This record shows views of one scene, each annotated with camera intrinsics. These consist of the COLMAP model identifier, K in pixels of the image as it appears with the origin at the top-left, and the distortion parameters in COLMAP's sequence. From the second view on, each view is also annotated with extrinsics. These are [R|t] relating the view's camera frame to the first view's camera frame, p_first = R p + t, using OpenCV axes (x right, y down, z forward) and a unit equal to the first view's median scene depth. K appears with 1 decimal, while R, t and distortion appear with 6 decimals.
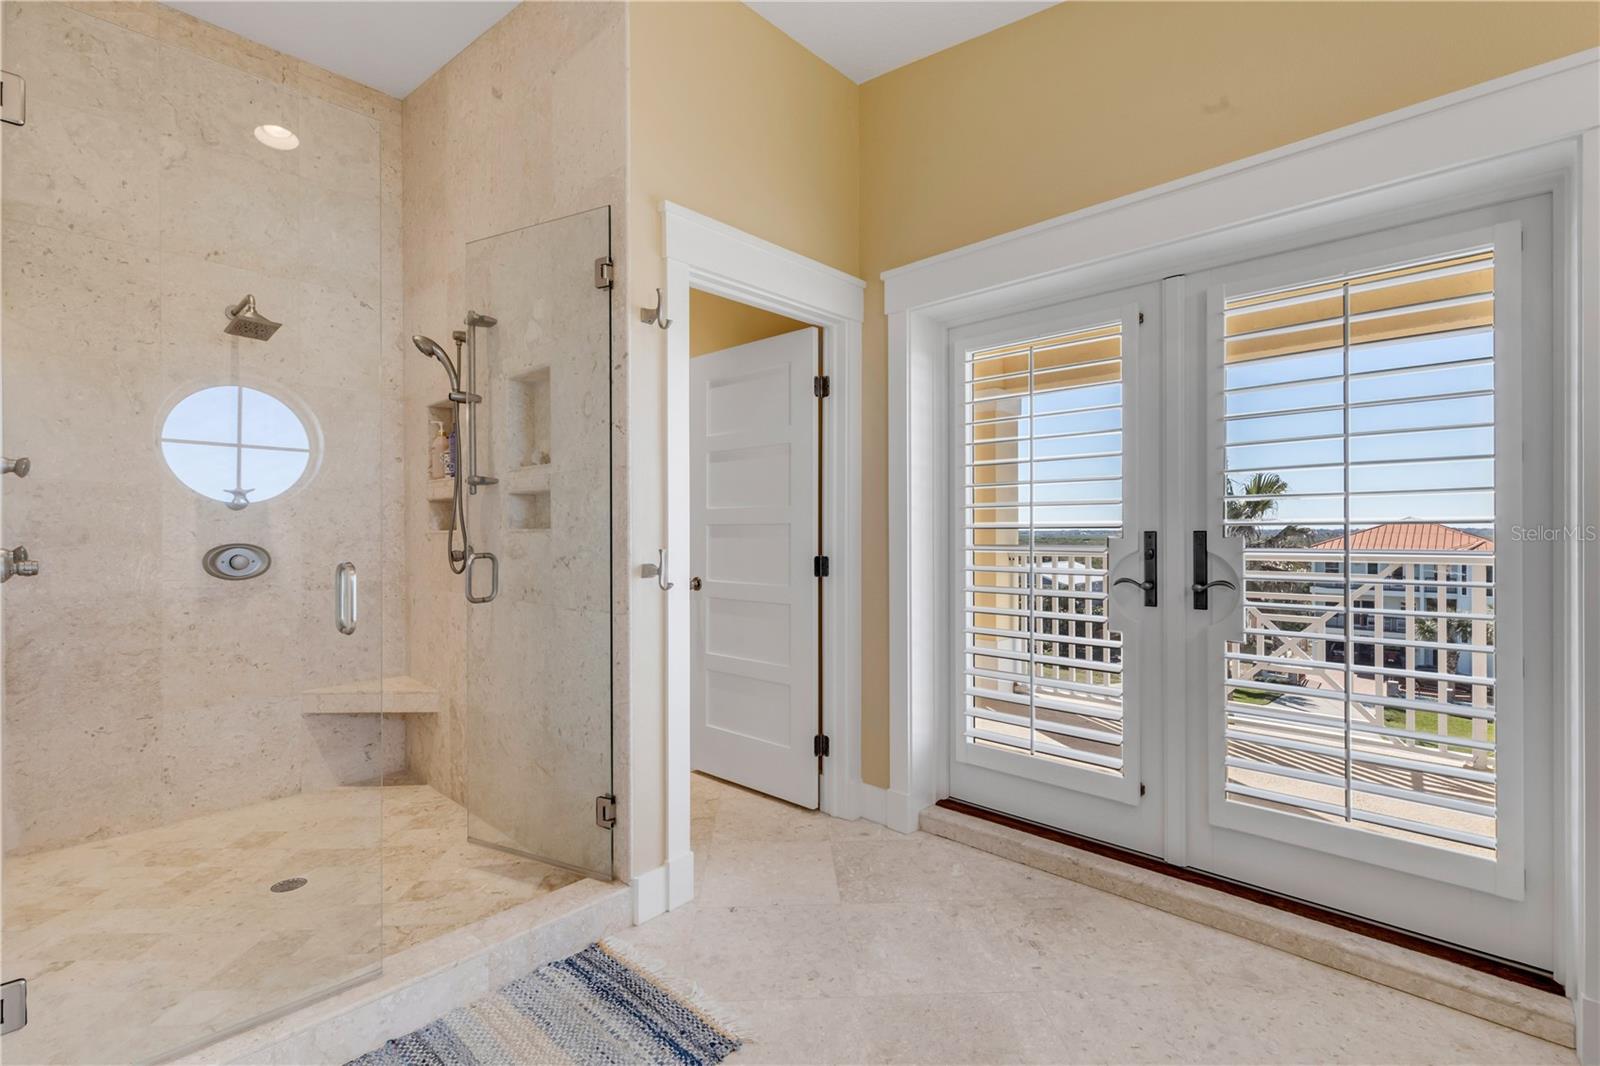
lens RADIAL K [[718.6, 0, 799.7], [0, 718.6, 530.9], [0, 0, 1]] dist [0.003944, 0.000129]
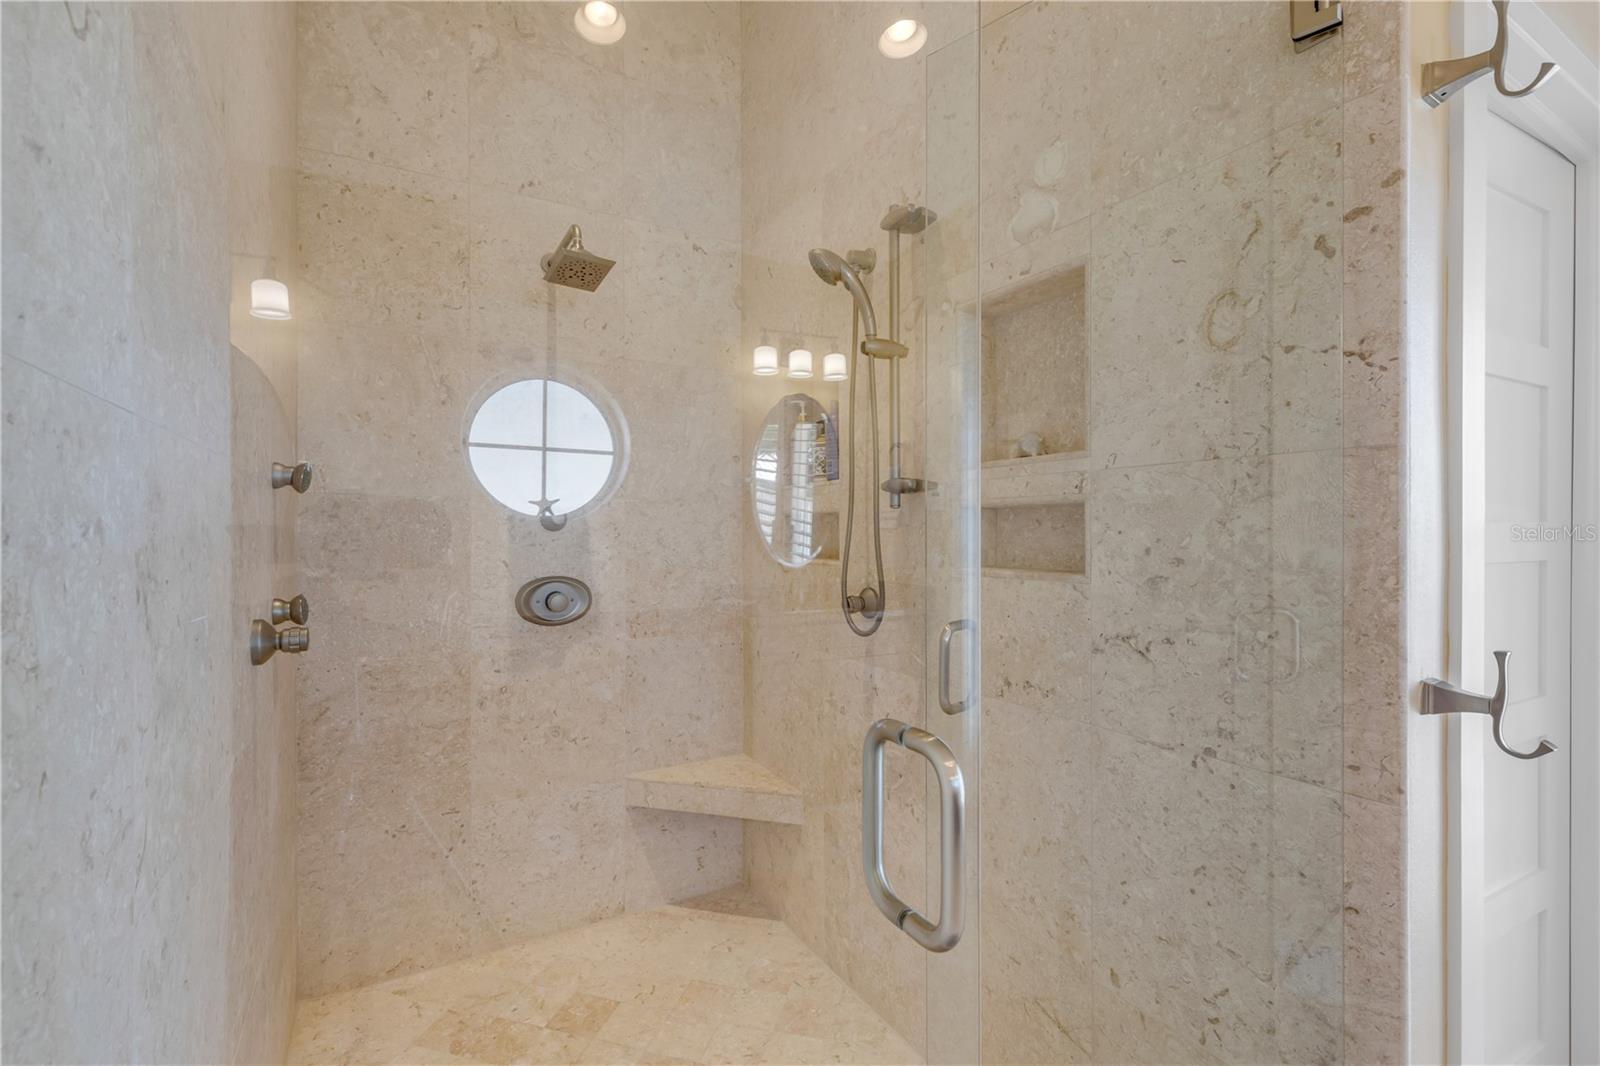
lens RADIAL K [[718.6, 0, 800.9], [0, 718.6, 530.2], [0, 0, 1]] dist [0.003944, 0.000129]
pose [[0.957956, 0.001493, -0.286911, -0.341235], [-0.001484, 0.999999, 0.000247, -0.031353], [0.286911, 0.000190, 0.957957, 0.382611]]
